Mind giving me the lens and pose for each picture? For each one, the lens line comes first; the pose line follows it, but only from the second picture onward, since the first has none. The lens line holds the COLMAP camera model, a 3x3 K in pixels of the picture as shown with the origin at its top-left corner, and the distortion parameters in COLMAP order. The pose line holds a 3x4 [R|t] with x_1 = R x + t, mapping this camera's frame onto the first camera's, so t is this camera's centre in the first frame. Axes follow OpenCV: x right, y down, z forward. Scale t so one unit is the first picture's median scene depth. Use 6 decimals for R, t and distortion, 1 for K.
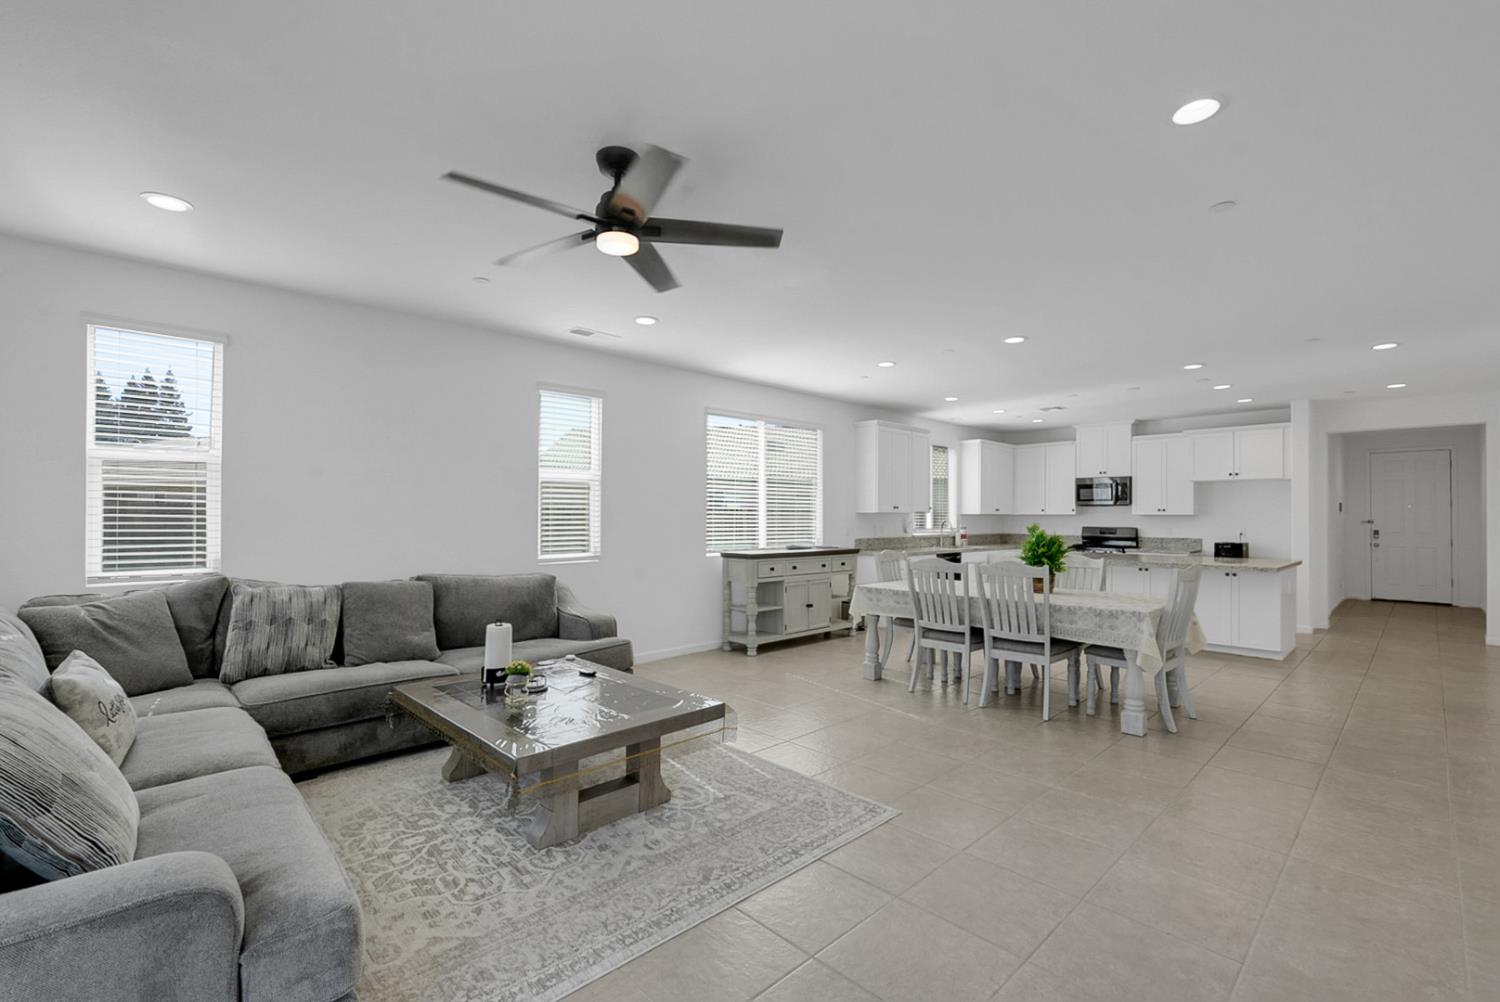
lens RADIAL K [[675.4, 0, 754.0], [0, 675.4, 516.6], [0, 0, 1]] dist [-0.010194, 0.000802]
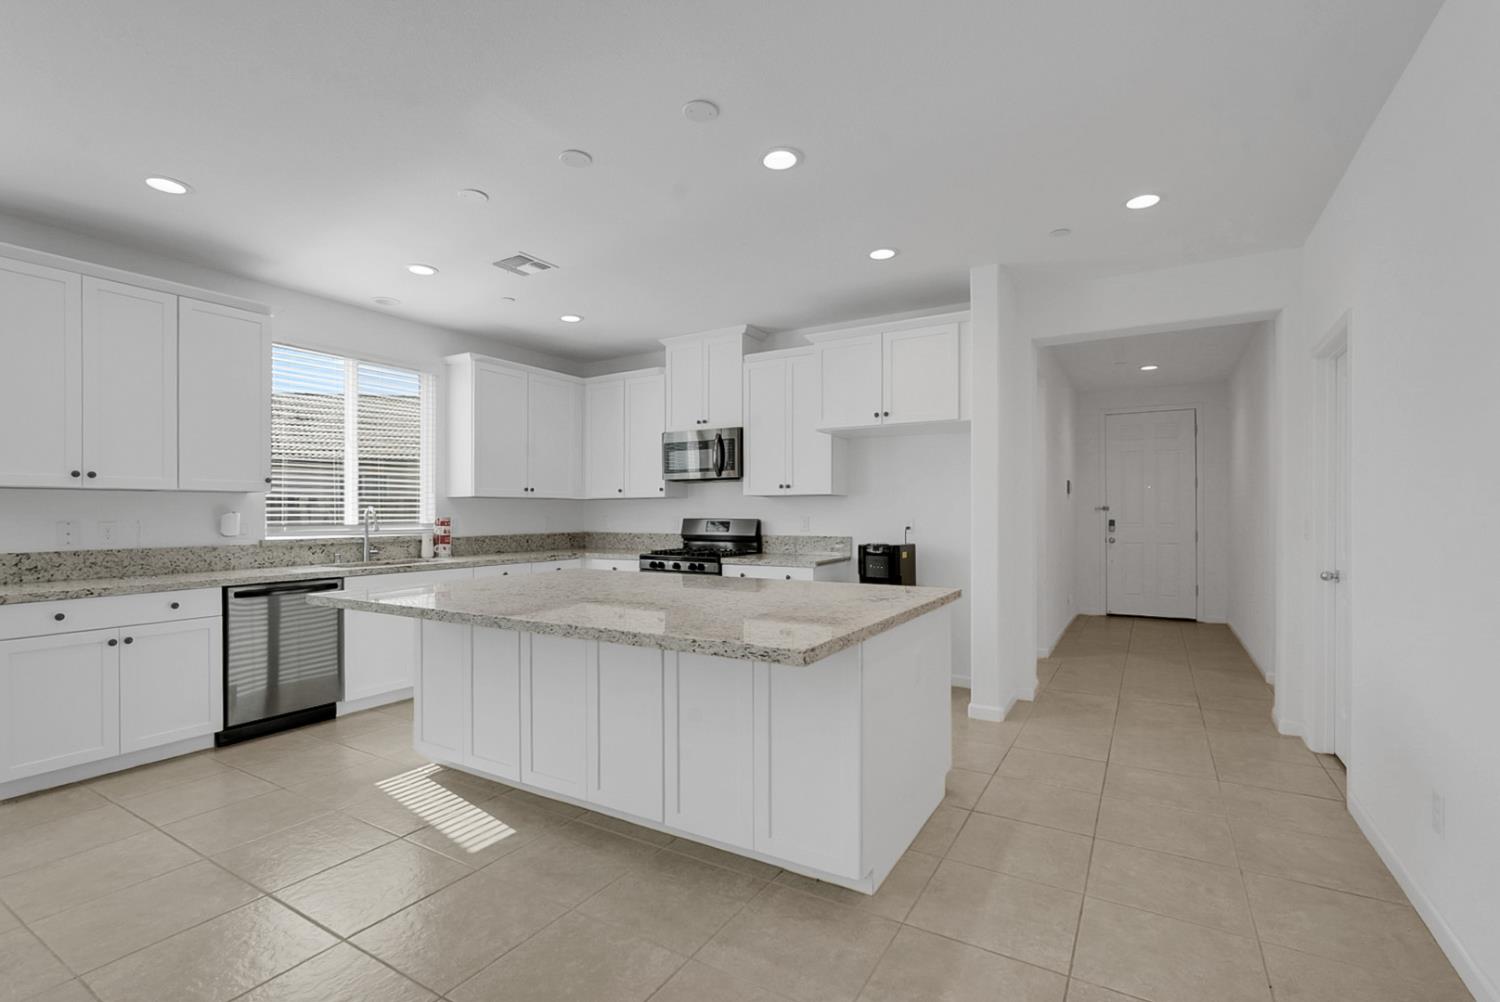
lens RADIAL K [[675.4, 0, 754.0], [0, 675.4, 516.6], [0, 0, 1]] dist [-0.010194, 0.000802]
pose [[0.967143, -0.009700, 0.254049, 0.420032], [0.008788, 0.999950, 0.004722, 0.011665], [-0.254082, -0.002334, 0.967180, 0.447809]]
